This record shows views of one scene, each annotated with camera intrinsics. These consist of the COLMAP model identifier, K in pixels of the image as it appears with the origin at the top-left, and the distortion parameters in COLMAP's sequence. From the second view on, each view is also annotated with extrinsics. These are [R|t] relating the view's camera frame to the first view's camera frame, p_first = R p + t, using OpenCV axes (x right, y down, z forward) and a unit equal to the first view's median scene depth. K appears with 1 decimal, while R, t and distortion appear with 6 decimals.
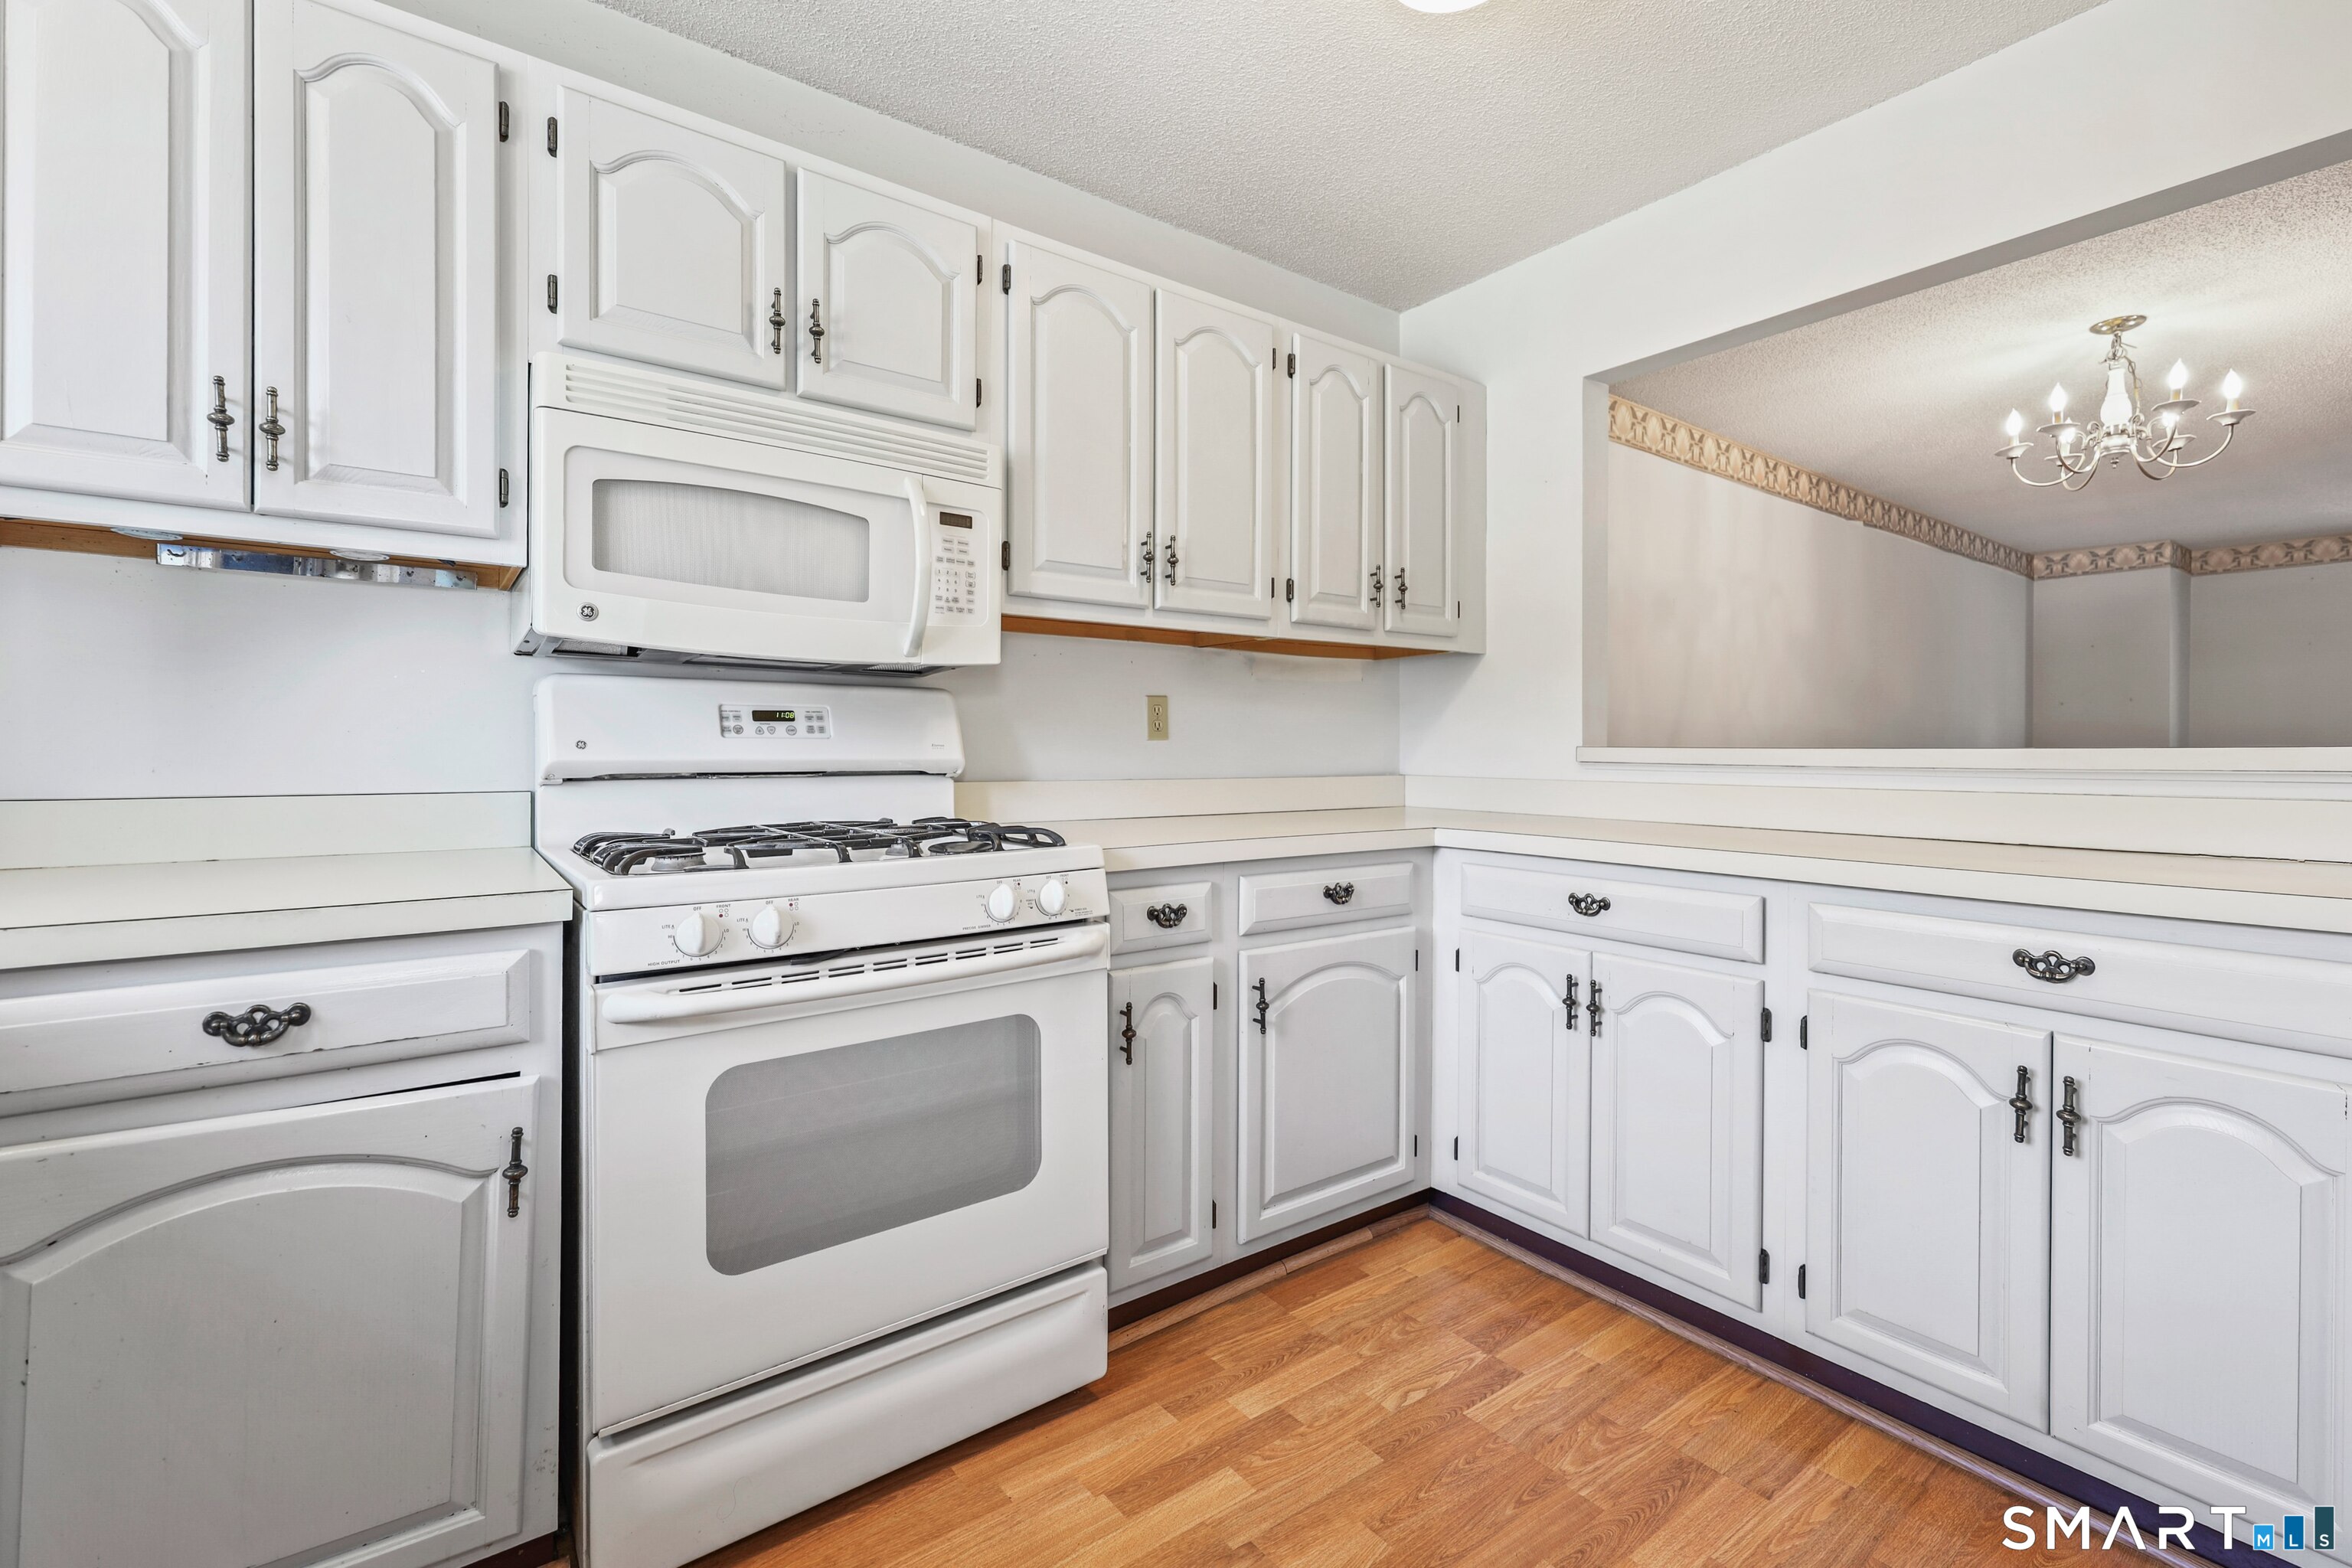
lens RADIAL K [[1015.2, 0, 1149.8], [0, 1015.2, 750.2], [0, 0, 1]] dist [0.012585, 0.000102]
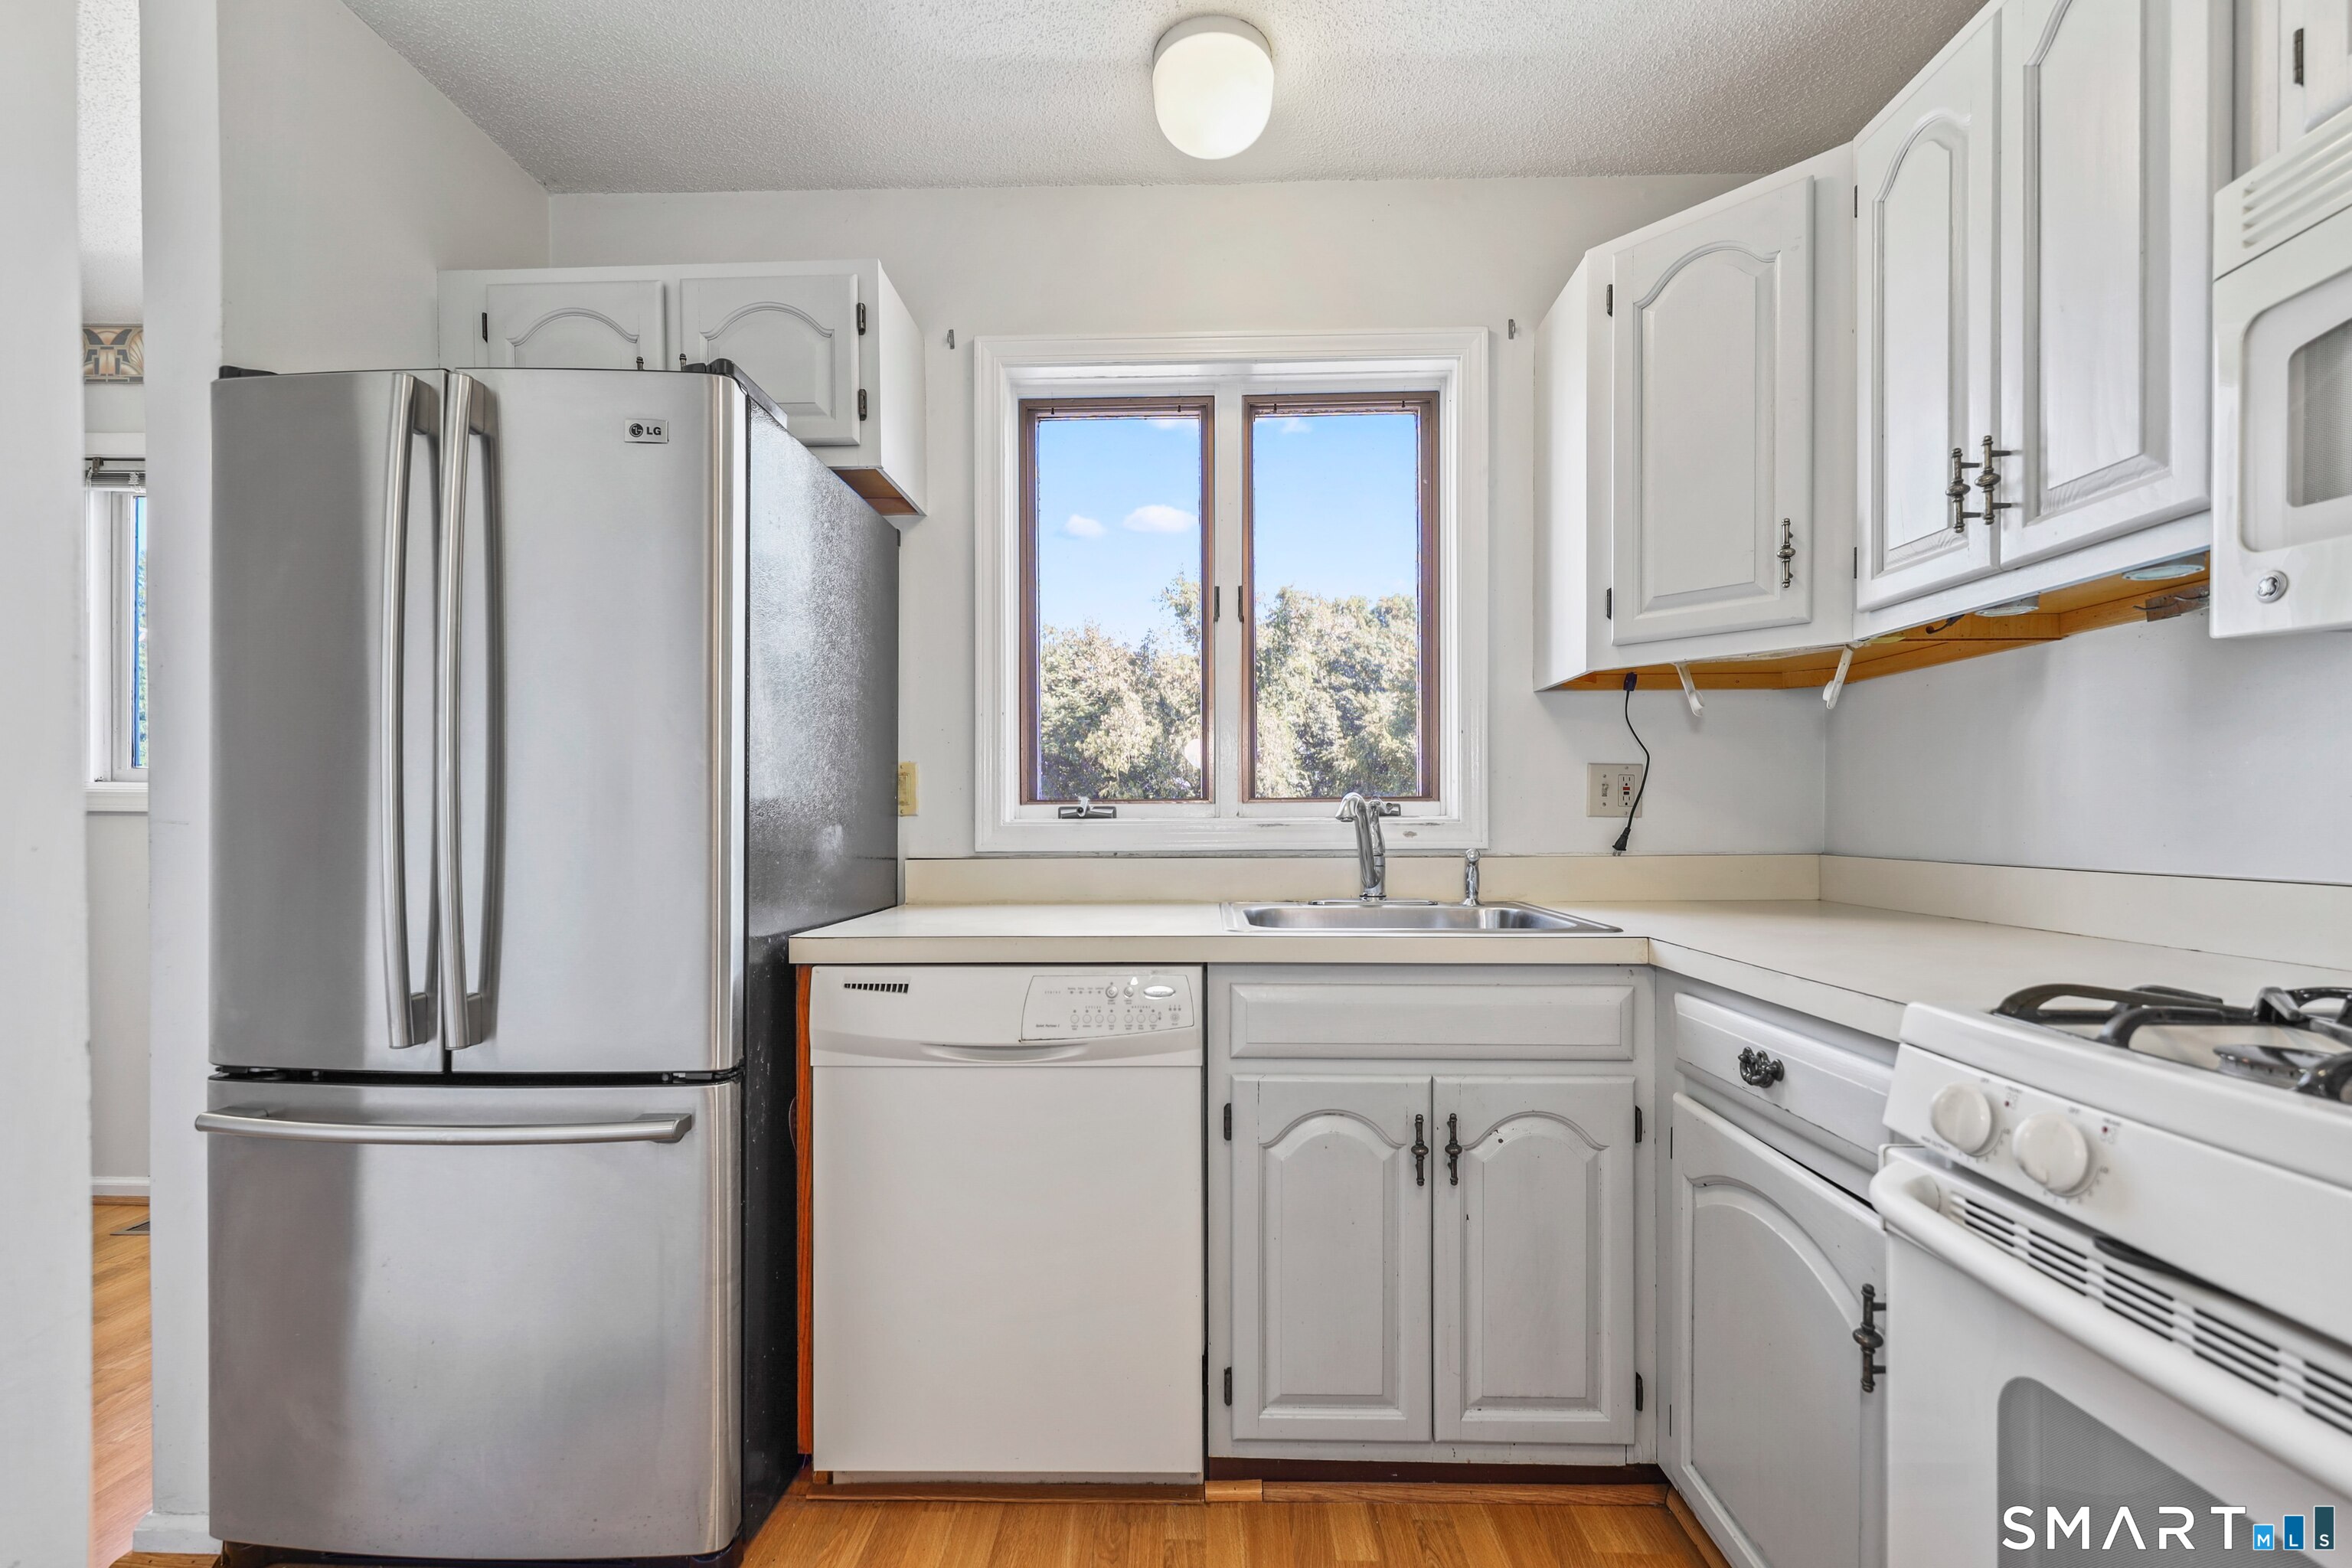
lens RADIAL K [[1039.6, 0, 1171.1], [0, 1039.6, 825.8], [0, 0, 1]] dist [-0.000642, 0.000192]
pose [[-0.609451, 0.000847, -0.792823, 0.248112], [-0.001343, 0.999997, 0.002101, 0.001394], [0.792823, 0.002345, -0.609448, 0.696963]]
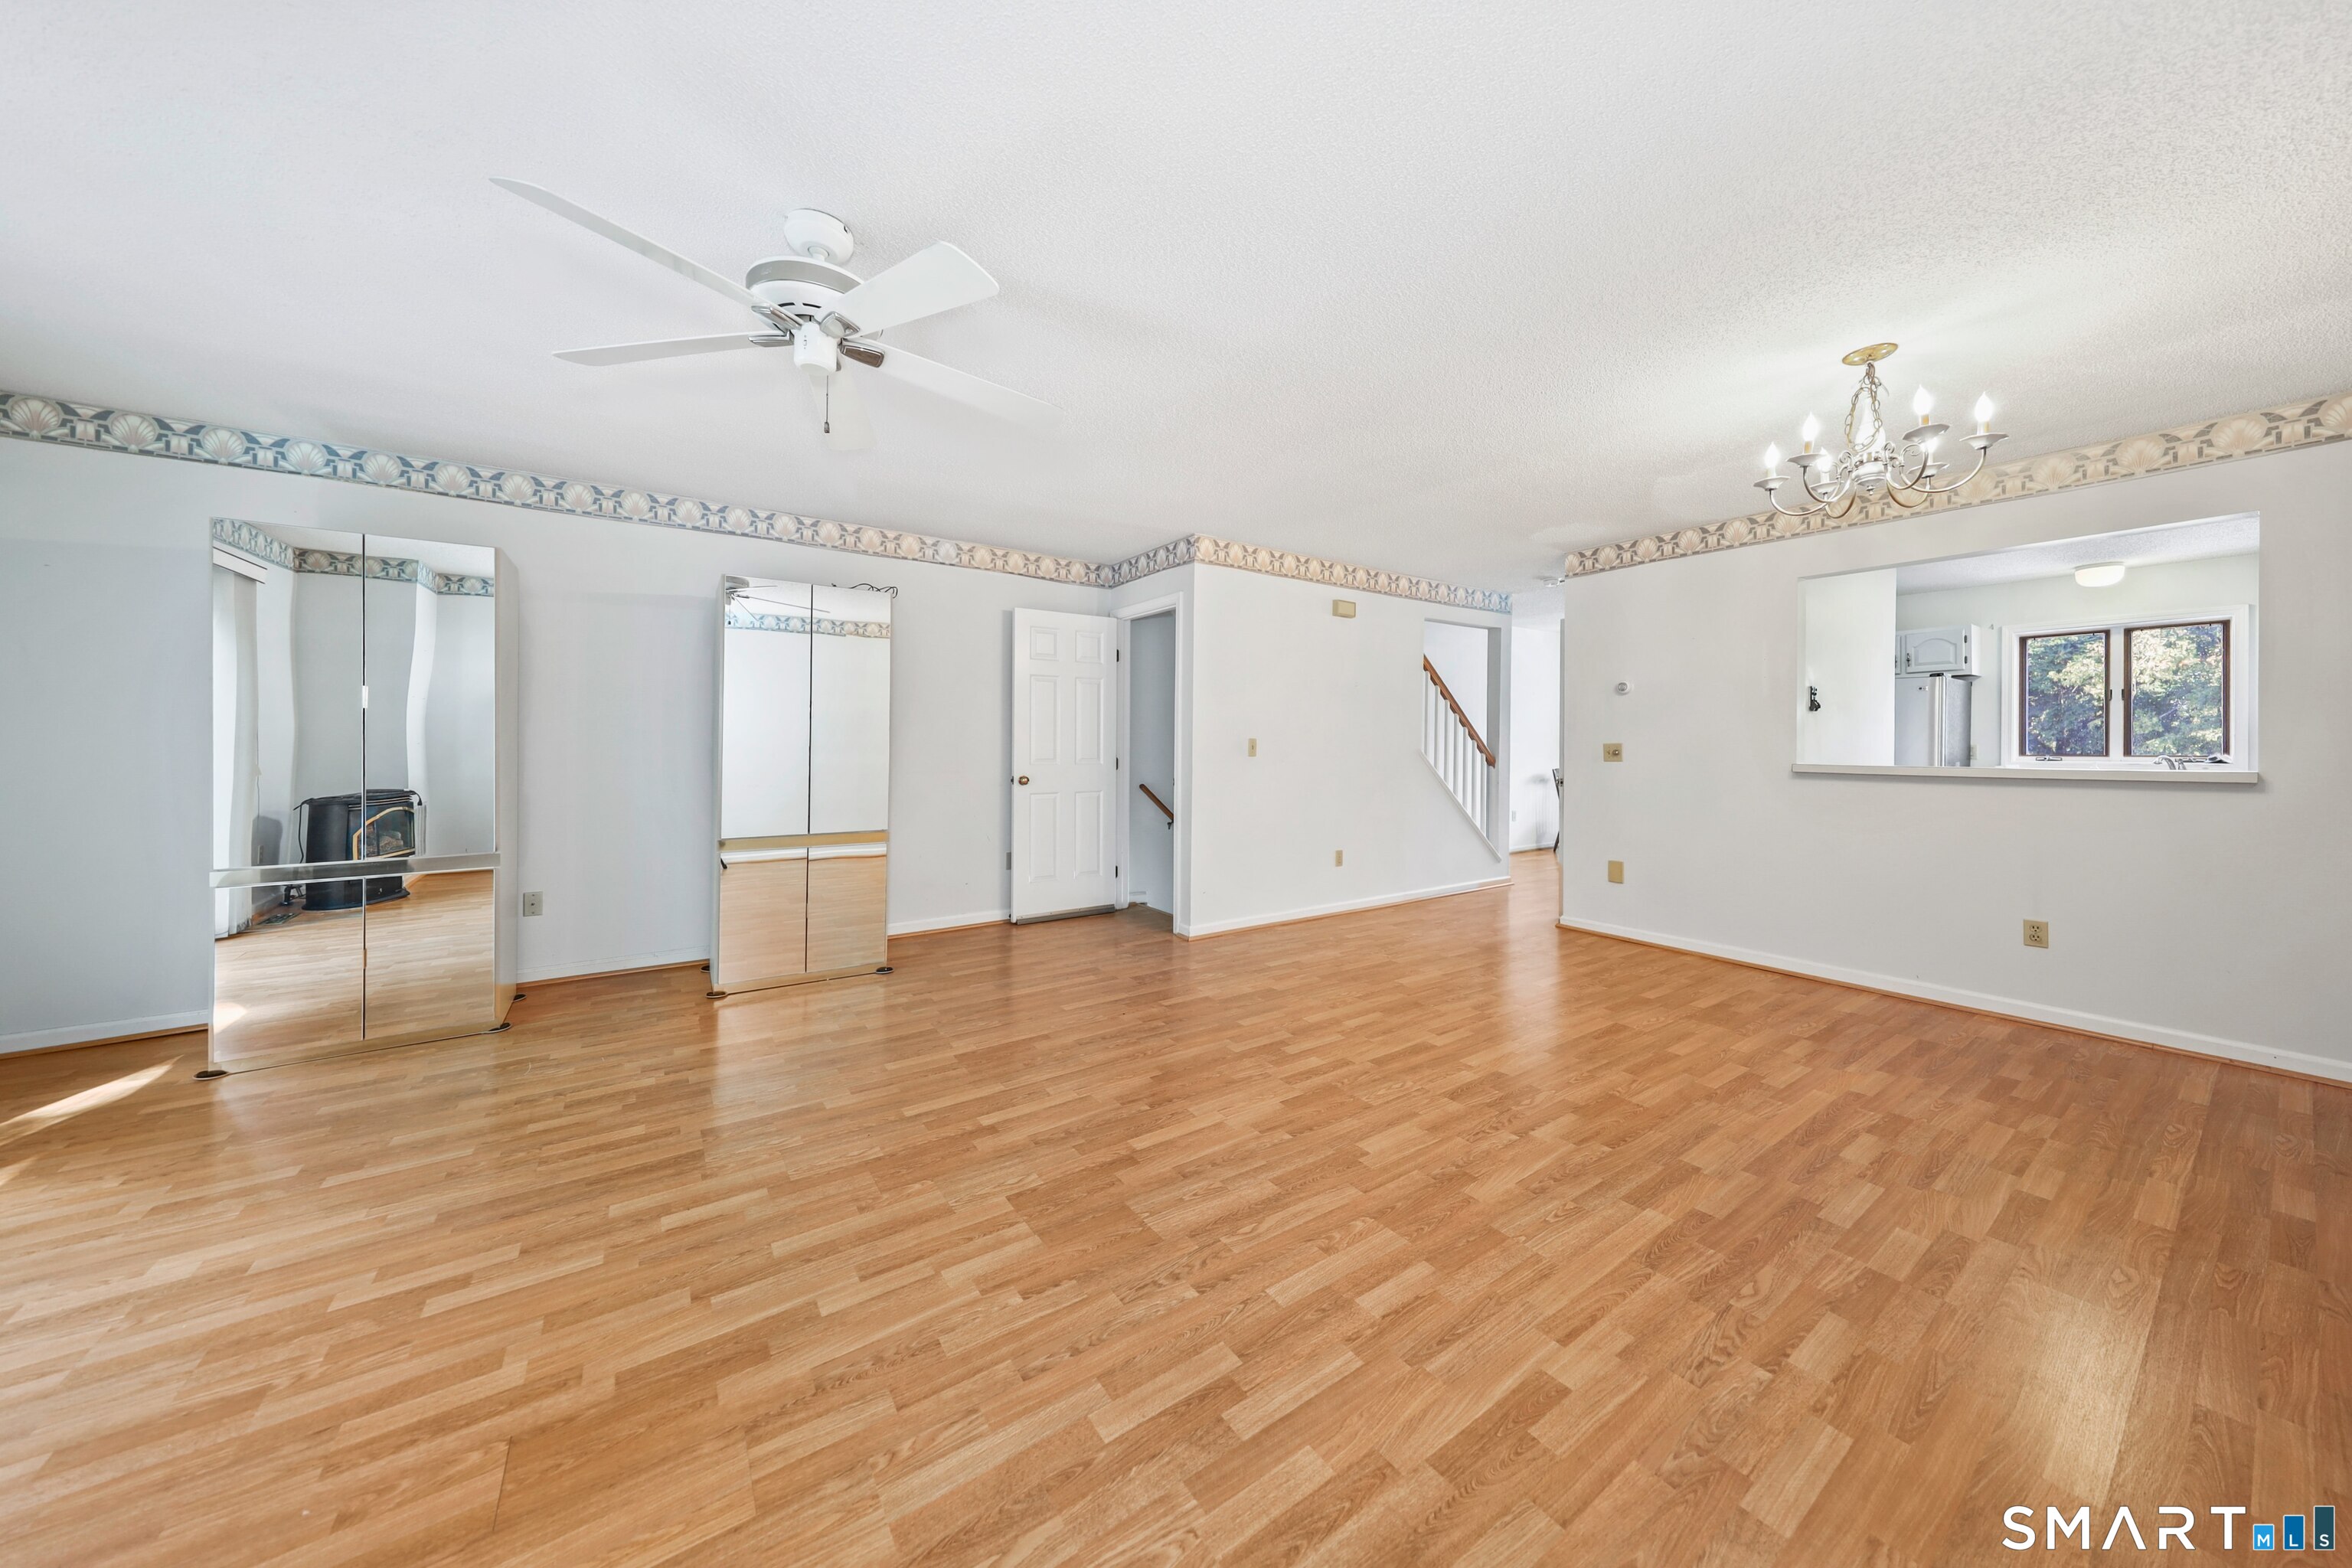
lens RADIAL K [[760.8, 0, 1172.9], [0, 760.8, 738.8], [0, 0, 1]] dist [0.000626, 0.000106]
pose [[-0.999452, -0.008770, 0.031915, 2.632806], [-0.008962, 0.999943, -0.005876, -0.041843], [-0.031862, -0.006159, -0.999473, 2.923001]]
